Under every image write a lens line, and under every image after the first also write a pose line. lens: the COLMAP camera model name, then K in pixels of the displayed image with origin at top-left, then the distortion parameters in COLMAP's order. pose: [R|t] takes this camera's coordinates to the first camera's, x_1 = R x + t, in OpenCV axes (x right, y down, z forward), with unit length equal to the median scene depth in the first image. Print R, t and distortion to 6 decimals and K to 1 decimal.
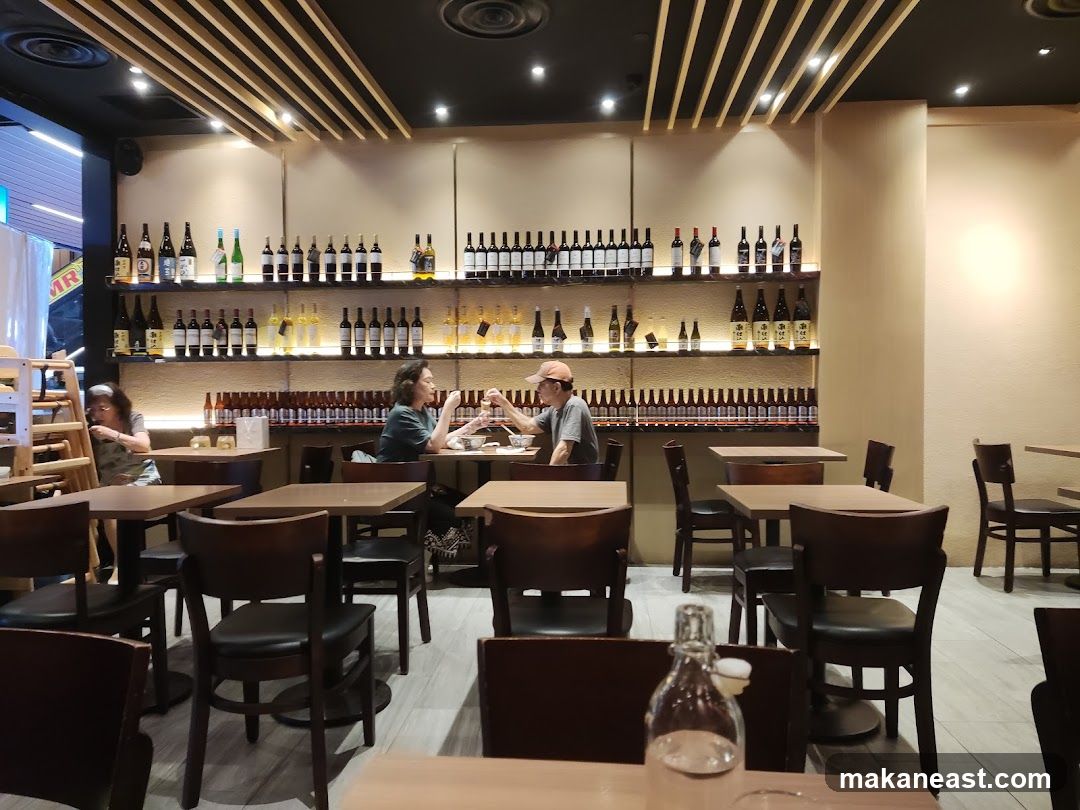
lens RADIAL K [[860.2, 0, 540.5], [0, 860.2, 417.4], [0, 0, 1]] dist [0.042547, -0.004502]
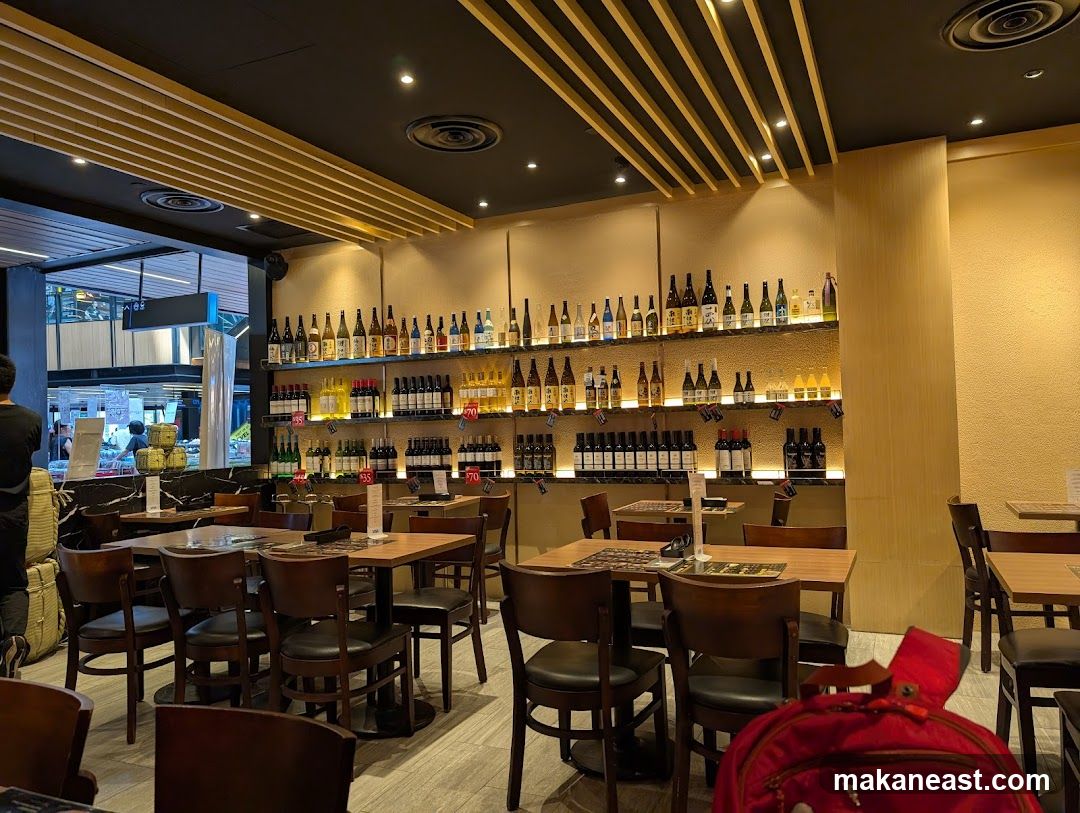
lens RADIAL K [[845.2, 0, 540.0], [0, 845.2, 406.5], [0, 0, 1]] dist [0.000892, 0.001100]
pose [[0.936287, -0.032865, -0.349694, 0.326373], [0.009505, 0.997619, -0.068311, -0.007102], [0.351106, 0.060635, 0.934370, -0.008875]]
